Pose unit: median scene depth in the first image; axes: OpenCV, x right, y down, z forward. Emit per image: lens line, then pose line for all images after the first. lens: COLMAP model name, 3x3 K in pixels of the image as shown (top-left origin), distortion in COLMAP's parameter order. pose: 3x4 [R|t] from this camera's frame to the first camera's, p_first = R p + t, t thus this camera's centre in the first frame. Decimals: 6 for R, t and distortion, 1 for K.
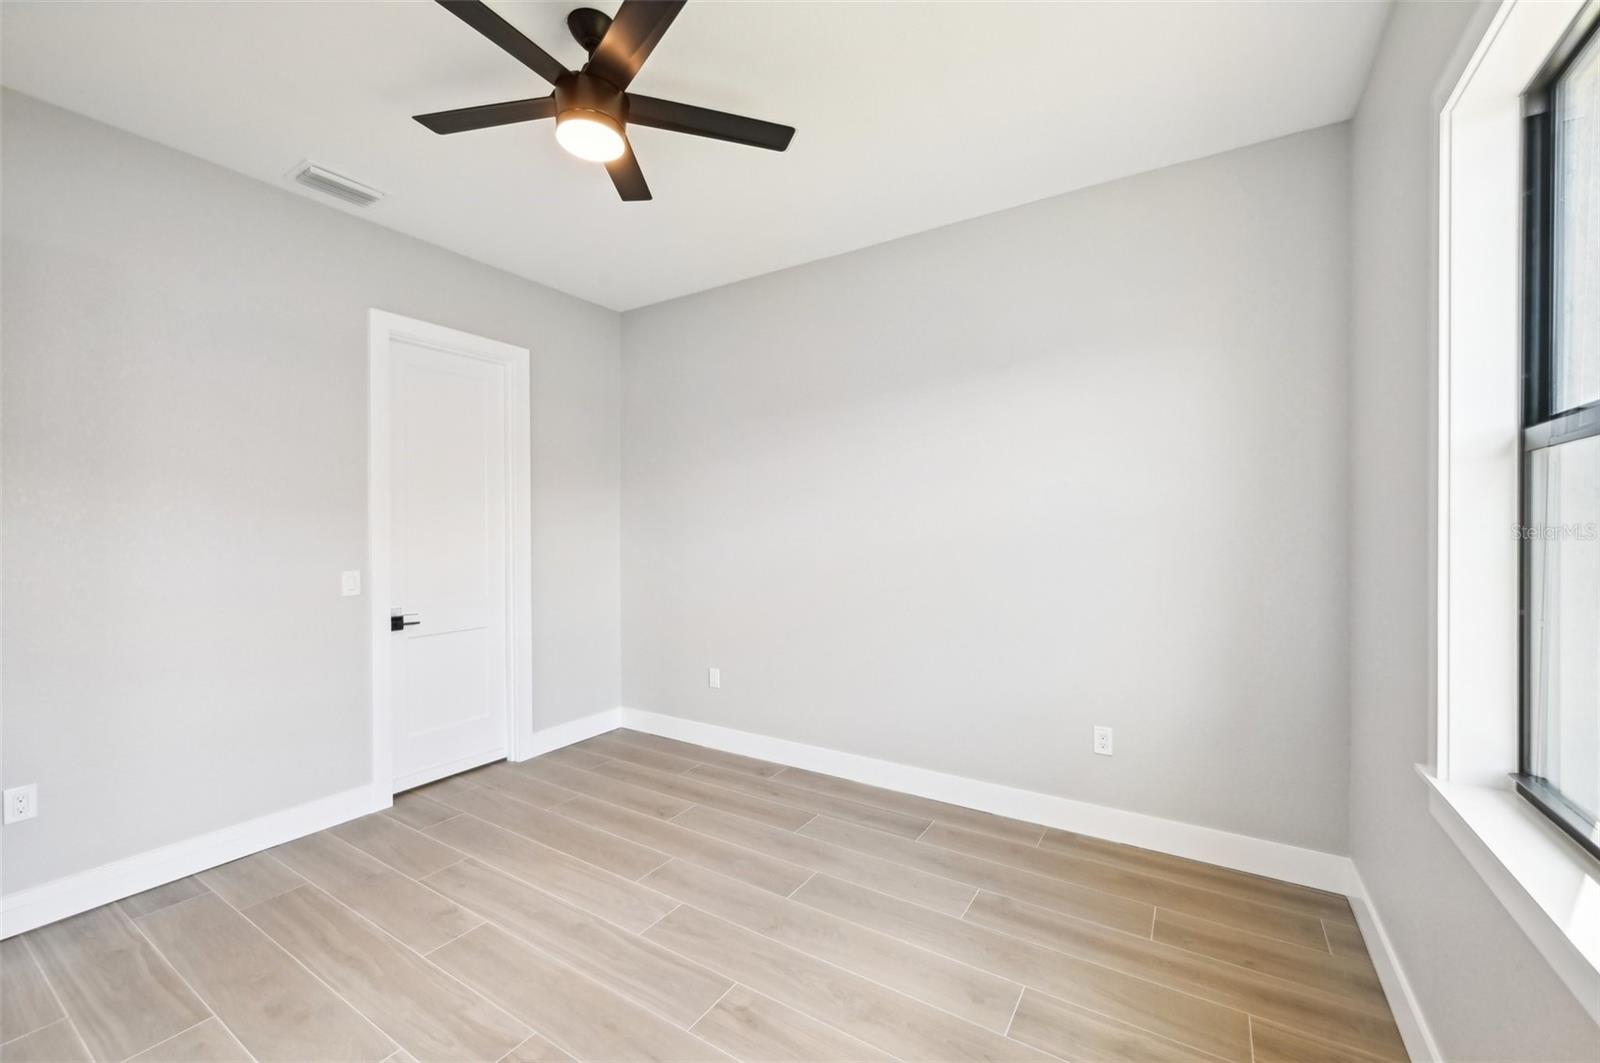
lens RADIAL K [[642.7, 0, 800.0], [0, 642.7, 531.5], [0, 0, 1]] dist [-0.000829, -0.000025]
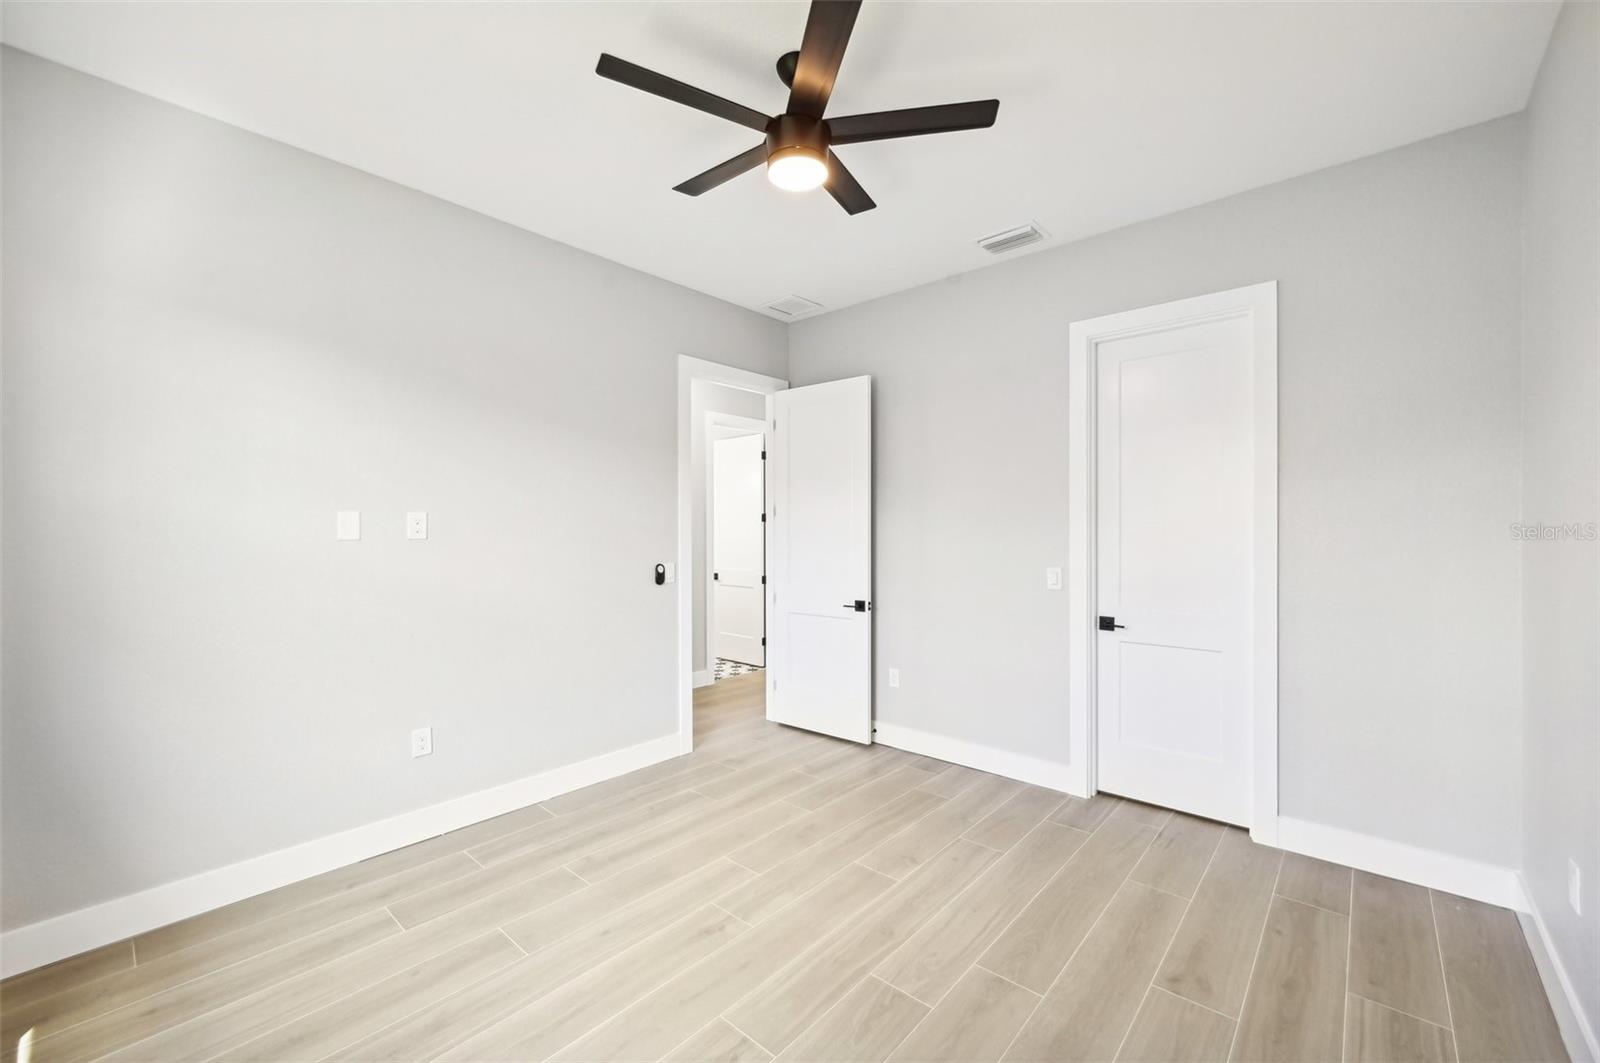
lens RADIAL K [[642.7, 0, 800.0], [0, 642.7, 531.5], [0, 0, 1]] dist [-0.000829, -0.000025]
pose [[-0.162787, 0.009298, -0.986617, 0.526725], [-0.000563, 0.999955, 0.009516, -0.011939], [0.986661, 0.002105, -0.162774, 0.827105]]
